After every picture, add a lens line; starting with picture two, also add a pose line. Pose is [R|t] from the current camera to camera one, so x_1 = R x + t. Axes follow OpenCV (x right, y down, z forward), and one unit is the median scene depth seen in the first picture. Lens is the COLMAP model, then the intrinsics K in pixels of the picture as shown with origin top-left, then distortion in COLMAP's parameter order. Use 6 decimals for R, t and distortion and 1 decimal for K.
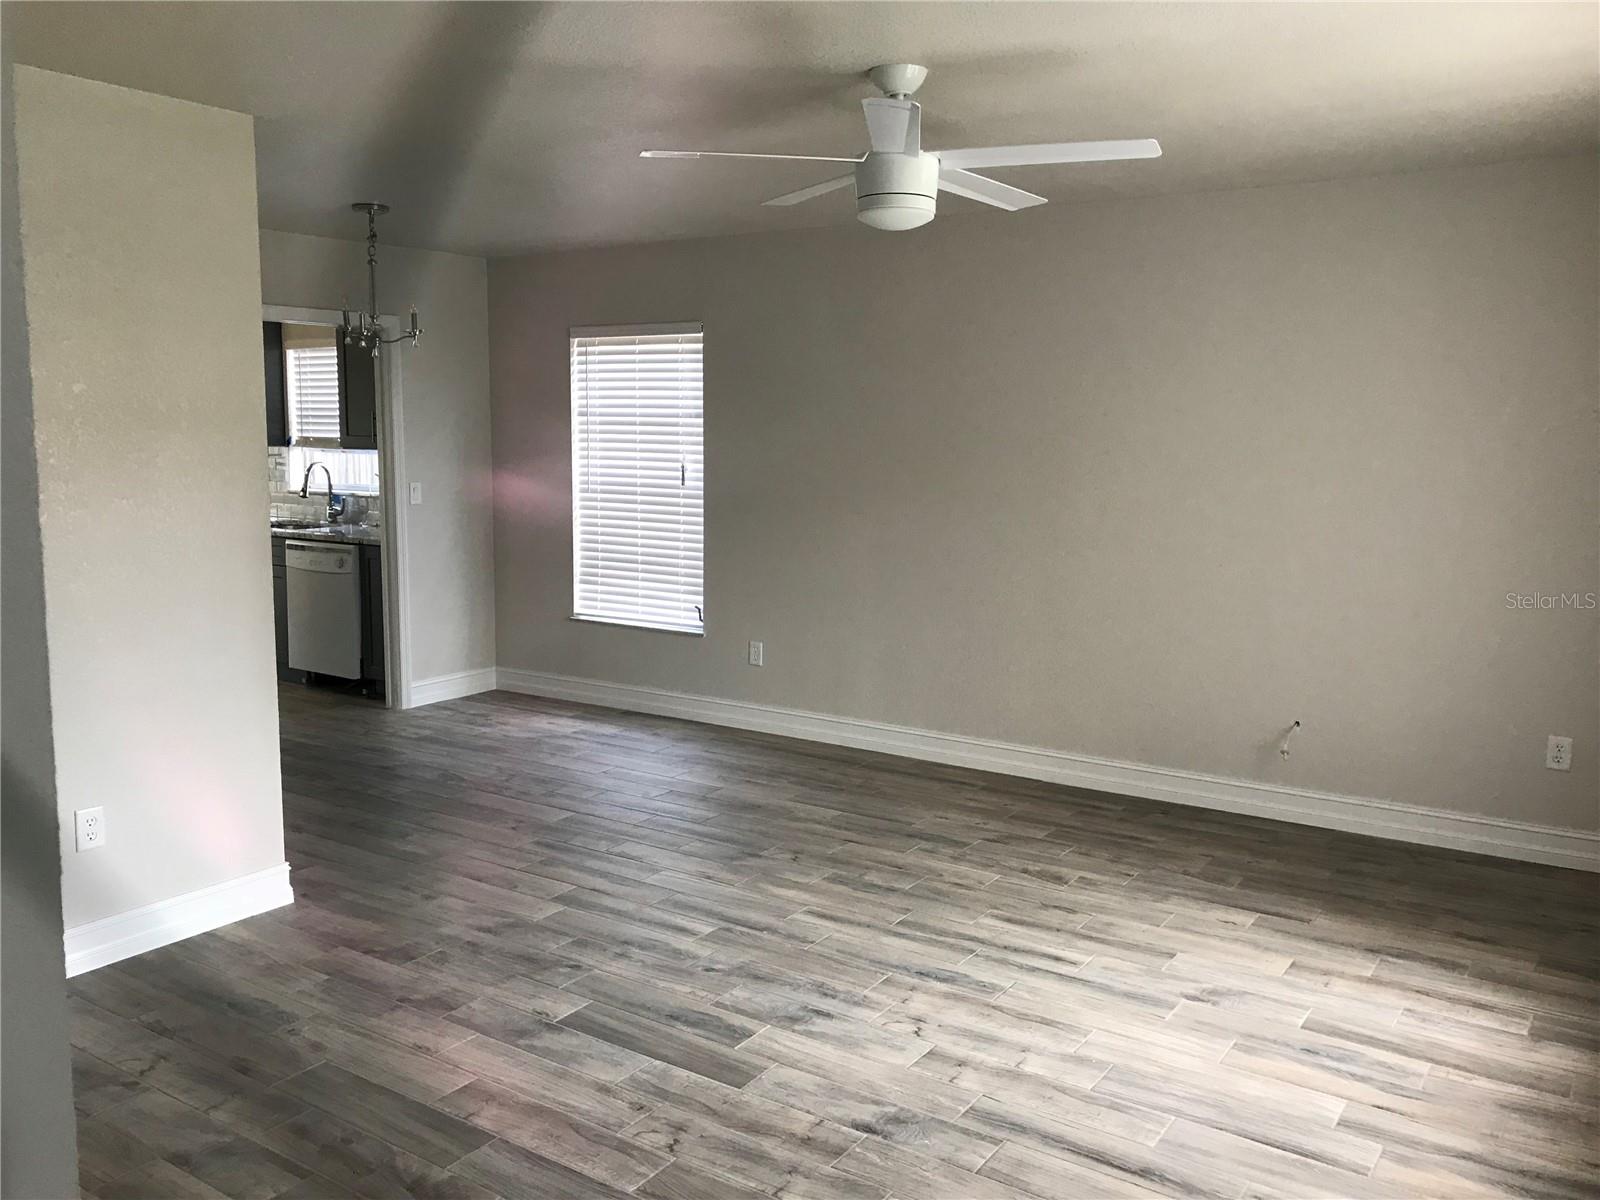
lens RADIAL K [[1326.3, 0, 802.9], [0, 1326.3, 594.9], [0, 0, 1]] dist [0.028035, -0.002436]
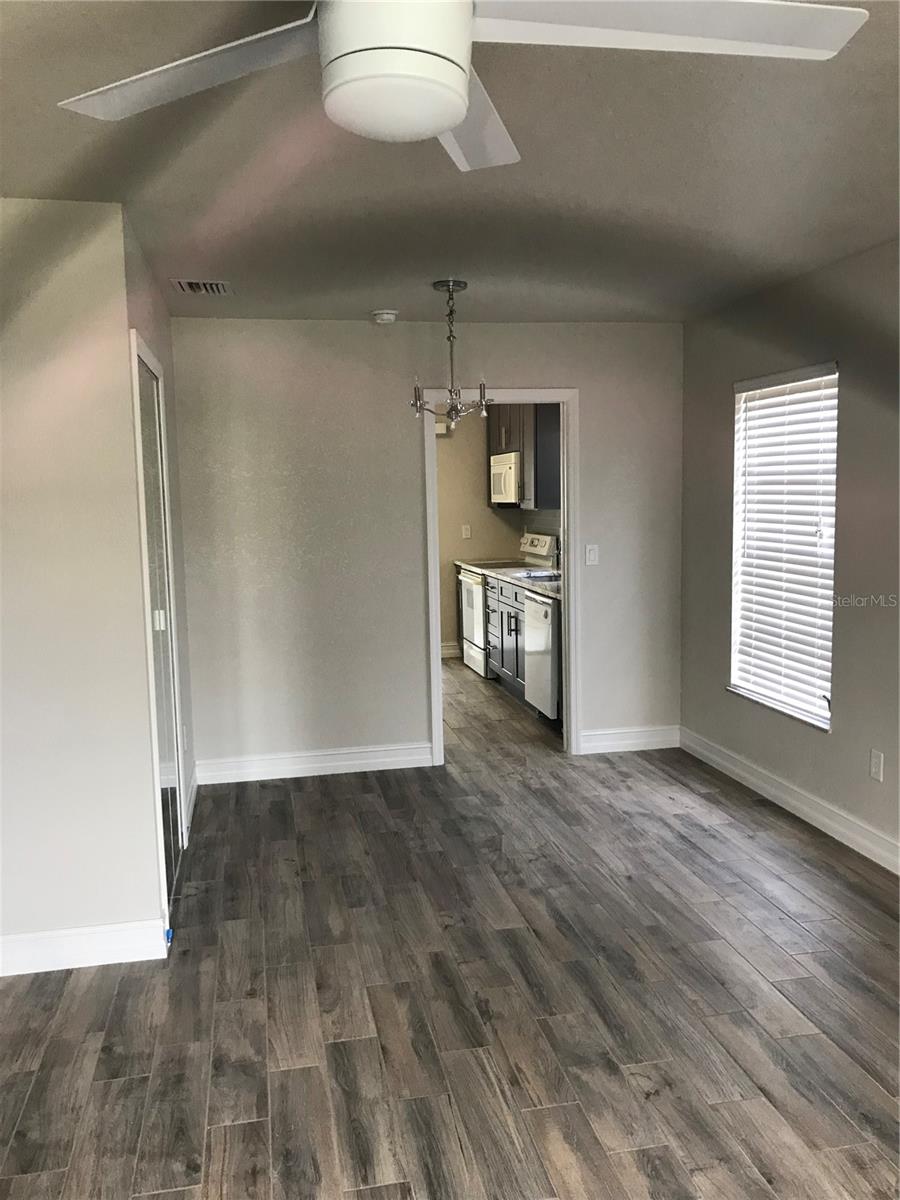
lens RADIAL K [[994.7, 0, 450.0], [0, 994.7, 600.0], [0, 0, 1]] dist [0.028035, -0.002436]
pose [[0.710691, 0.055200, -0.701335, 0.195527], [-0.064111, 0.997850, 0.013572, -0.045997], [0.700577, 0.035318, 0.712702, 0.374390]]
